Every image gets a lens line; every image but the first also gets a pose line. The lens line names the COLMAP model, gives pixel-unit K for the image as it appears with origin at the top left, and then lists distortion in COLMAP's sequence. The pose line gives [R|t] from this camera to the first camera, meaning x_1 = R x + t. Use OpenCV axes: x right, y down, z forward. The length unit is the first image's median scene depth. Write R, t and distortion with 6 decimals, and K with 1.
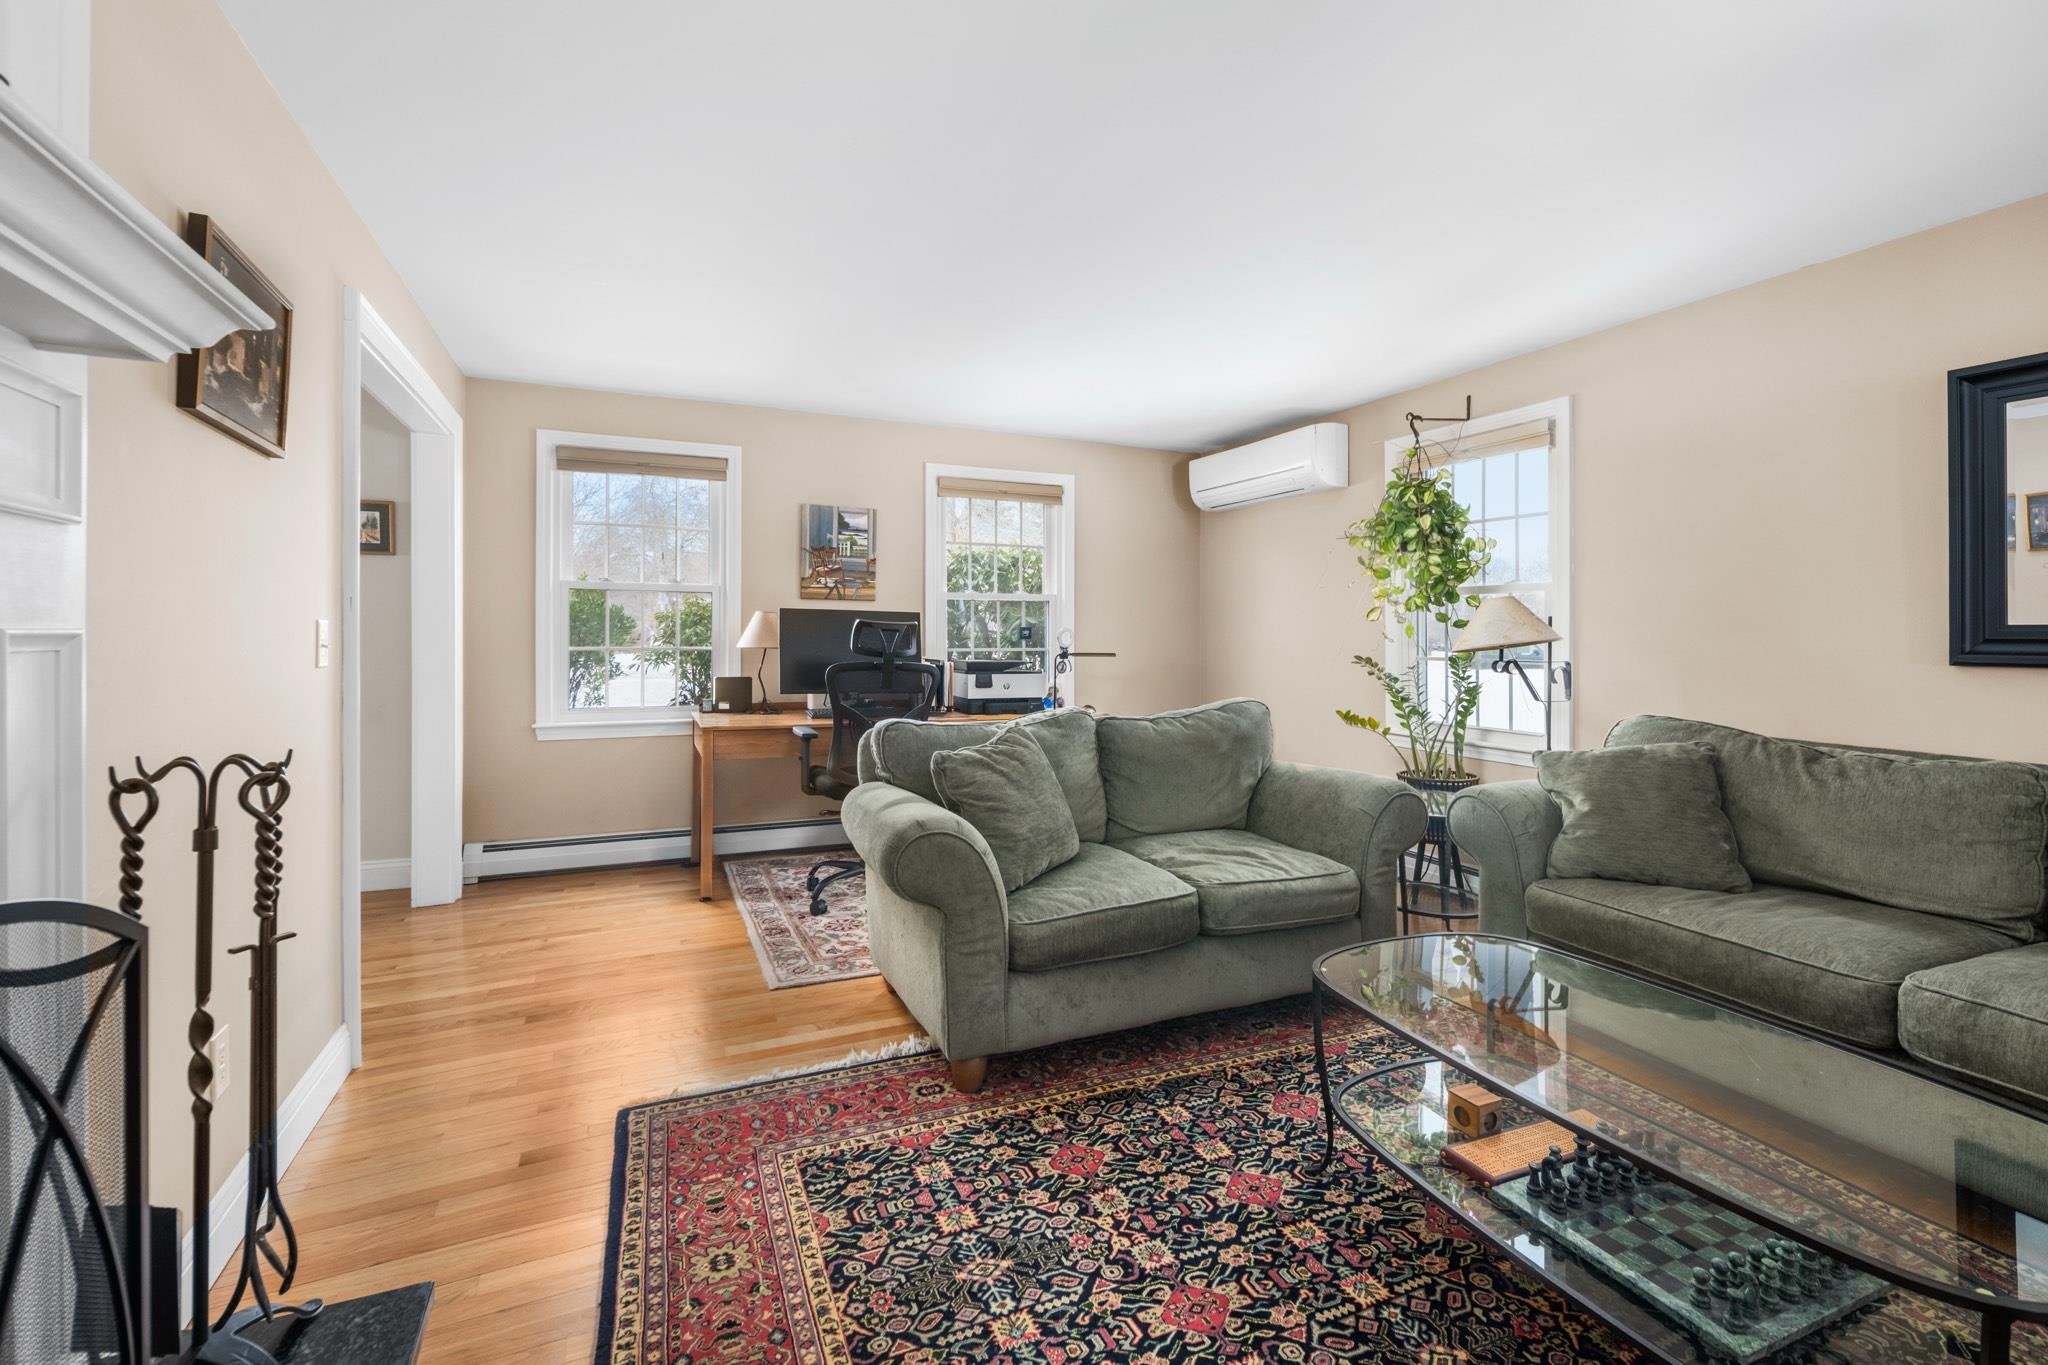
lens RADIAL K [[876.5, 0, 1016.4], [0, 876.5, 625.9], [0, 0, 1]] dist [0.001737, -0.000080]
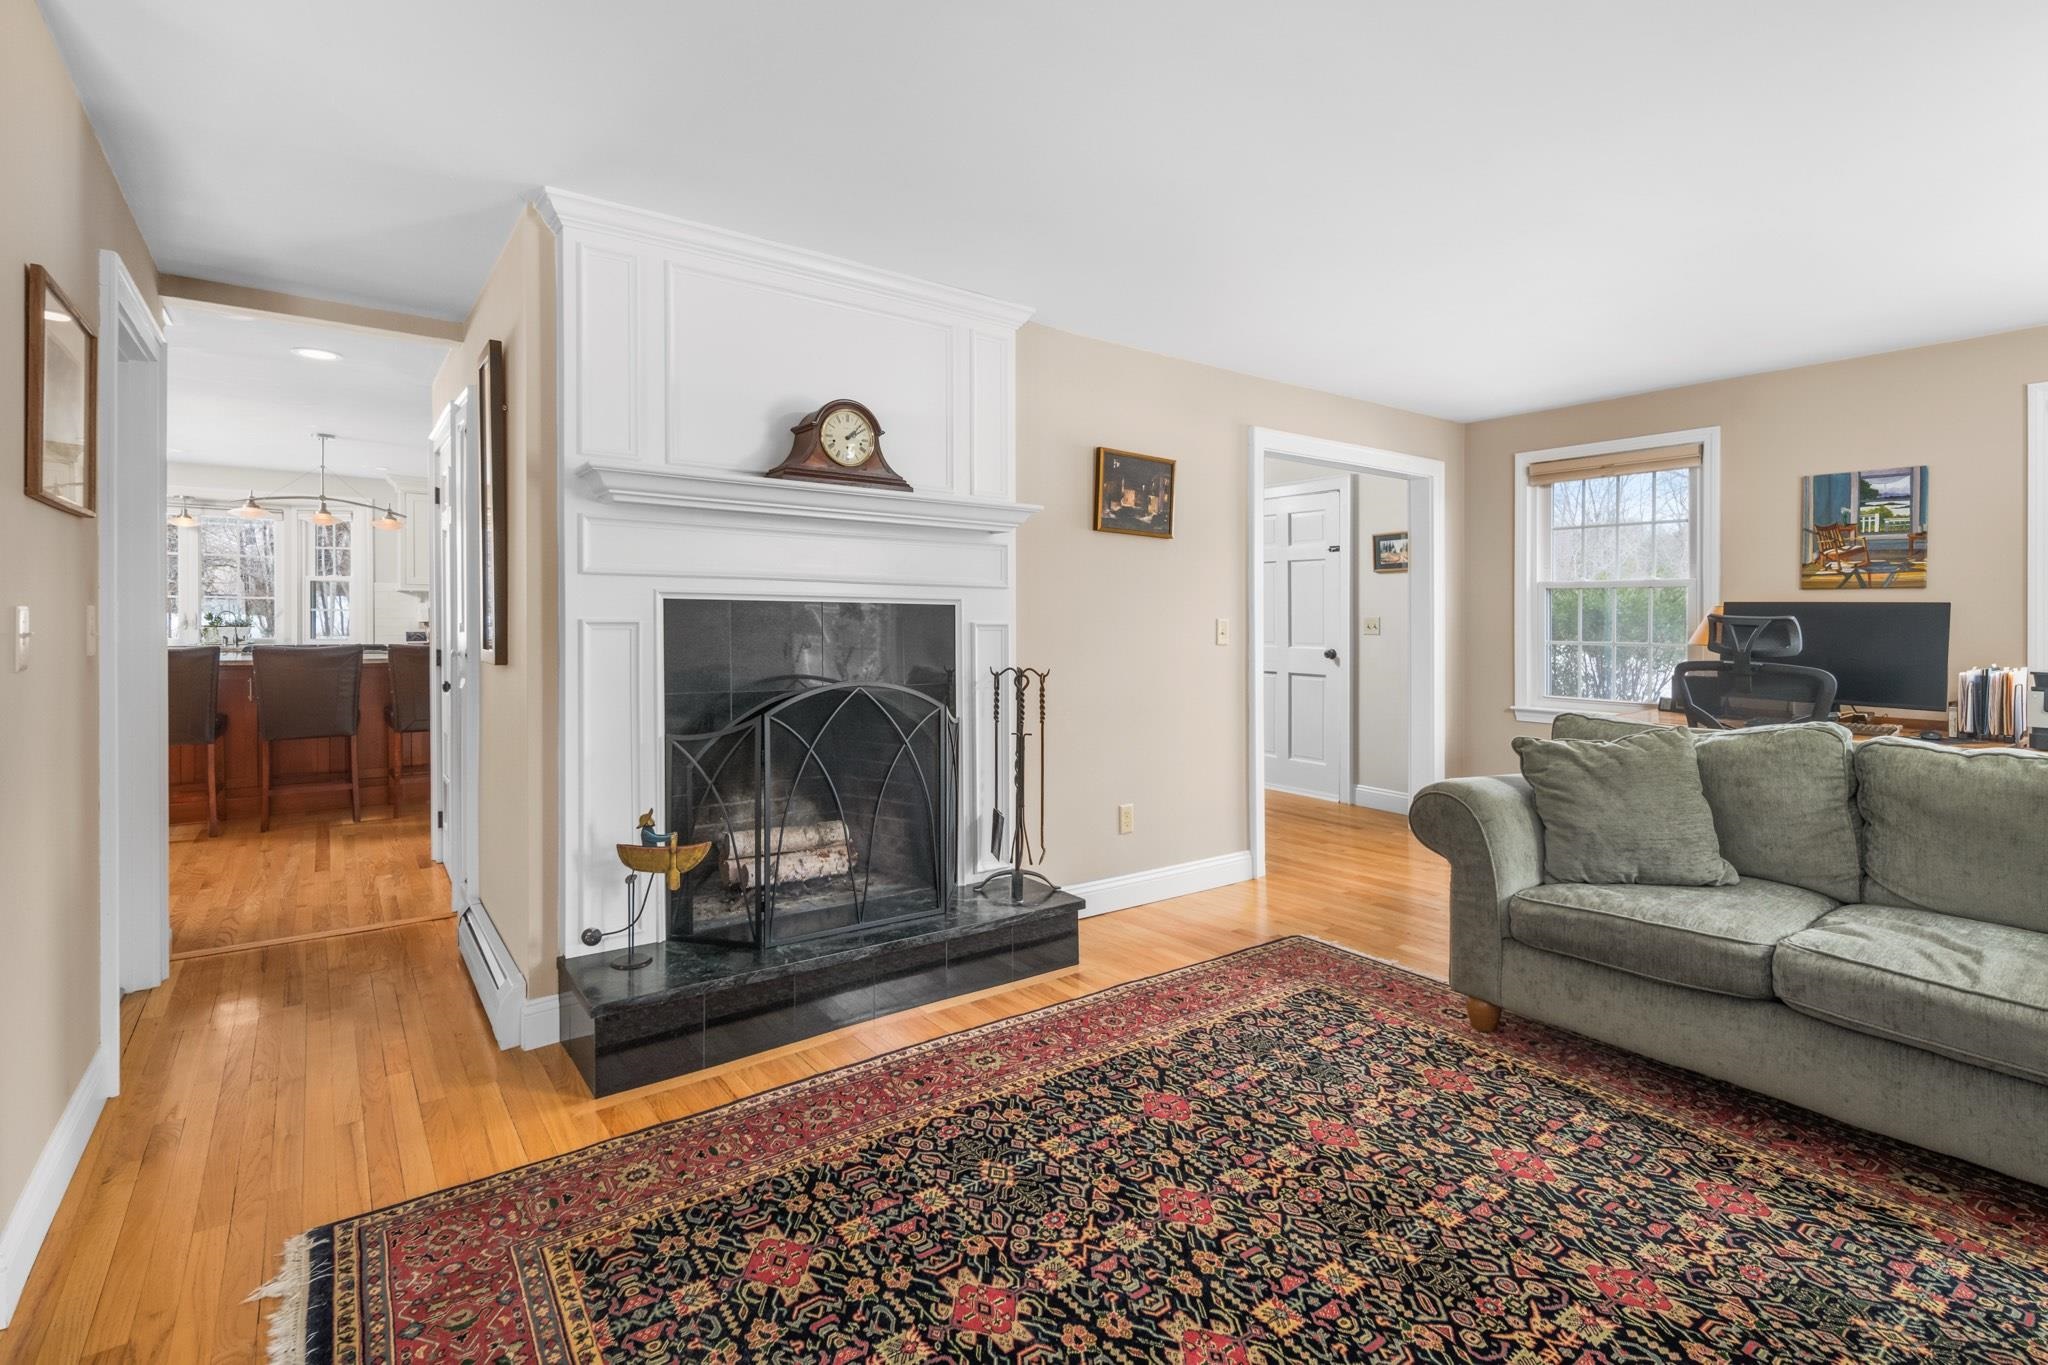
lens RADIAL K [[876.5, 0, 1016.4], [0, 876.5, 625.9], [0, 0, 1]] dist [0.001737, -0.000080]
pose [[0.249803, 0.001561, -0.968296, 1.047027], [0.002010, 0.999996, 0.002131, 0.003214], [0.968295, -0.002479, 0.249798, 0.155253]]
